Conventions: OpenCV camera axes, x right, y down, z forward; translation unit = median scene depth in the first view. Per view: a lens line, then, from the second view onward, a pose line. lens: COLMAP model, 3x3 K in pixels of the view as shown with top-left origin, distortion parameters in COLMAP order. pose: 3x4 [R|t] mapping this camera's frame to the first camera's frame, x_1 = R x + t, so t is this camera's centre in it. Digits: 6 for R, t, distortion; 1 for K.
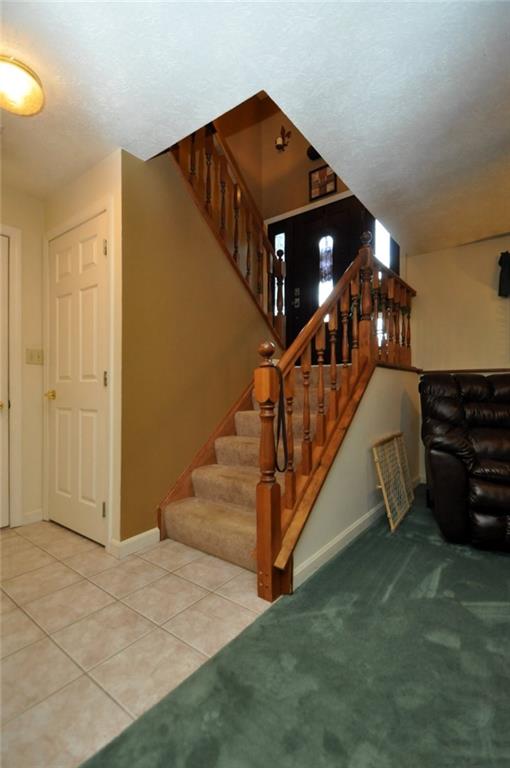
lens RADIAL K [[339.0, 0, 255.9], [0, 339.0, 389.9], [0, 0, 1]] dist [-0.001187, -0.003416]
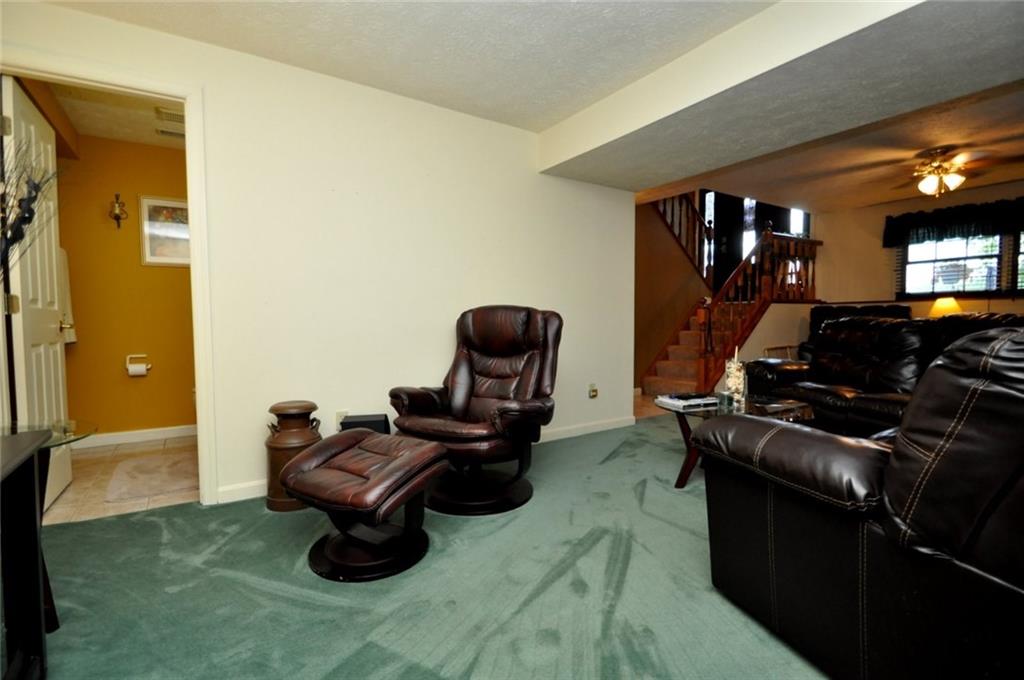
lens RADIAL K [[452.0, 0, 494.4], [0, 452.0, 339.4], [0, 0, 1]] dist [-0.001187, -0.003416]
pose [[0.932529, 0.005787, -0.361049, -0.090831], [0.012747, 0.998721, 0.048931, -0.012974], [0.360870, -0.050232, 0.931262, -1.207425]]
